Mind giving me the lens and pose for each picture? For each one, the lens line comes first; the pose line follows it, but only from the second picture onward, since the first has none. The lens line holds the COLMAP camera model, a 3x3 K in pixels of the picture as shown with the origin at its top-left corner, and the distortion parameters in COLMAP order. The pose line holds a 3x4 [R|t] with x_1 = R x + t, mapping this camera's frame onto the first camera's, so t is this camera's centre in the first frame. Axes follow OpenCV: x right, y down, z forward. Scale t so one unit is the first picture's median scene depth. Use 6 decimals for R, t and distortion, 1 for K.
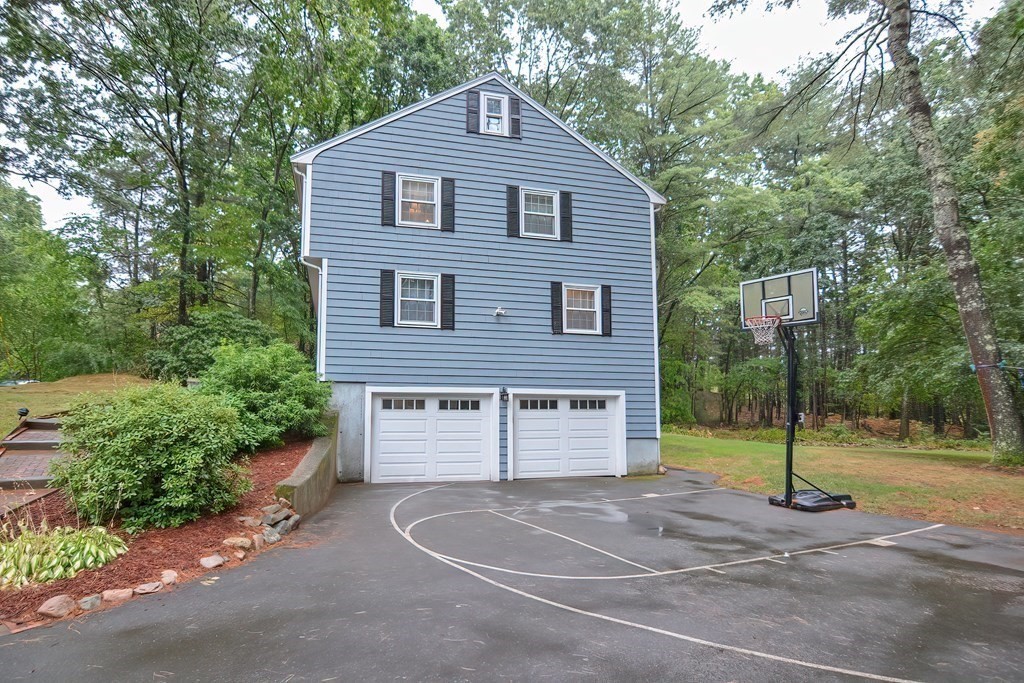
lens RADIAL K [[498.3, 0, 487.5], [0, 498.3, 358.6], [0, 0, 1]] dist [-0.012077, 0.006989]
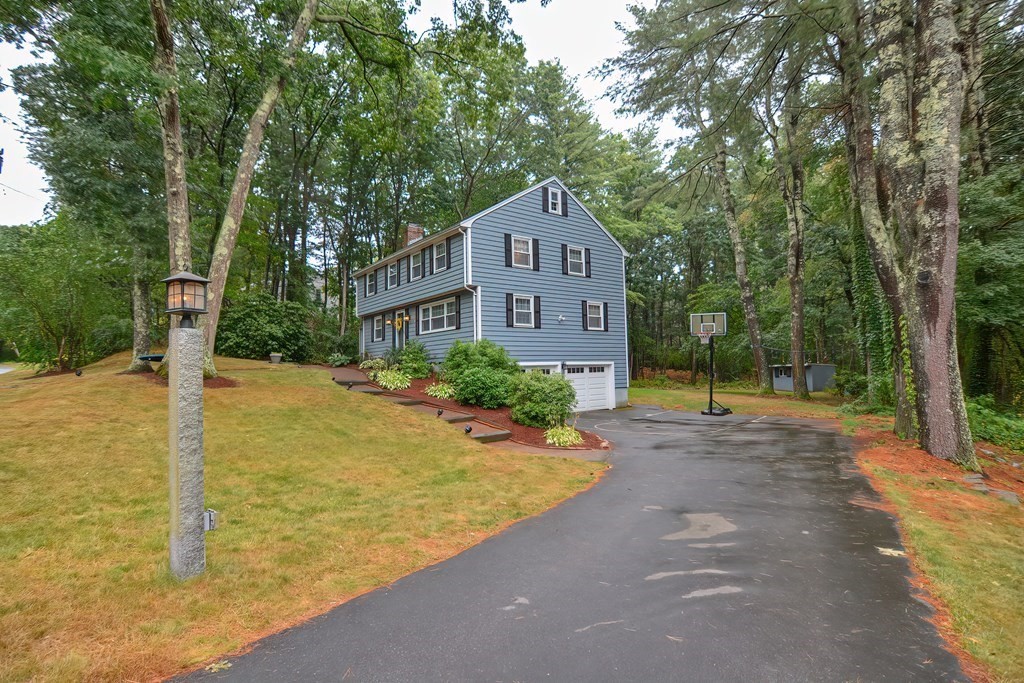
lens RADIAL K [[498.3, 0, 512.7], [0, 498.3, 333.7], [0, 0, 1]] dist [-0.012077, 0.006989]
pose [[0.918300, 0.003988, 0.395866, -0.827015], [-0.009739, 0.999874, 0.012521, -0.059187], [-0.395766, -0.015353, 0.918223, -0.542740]]
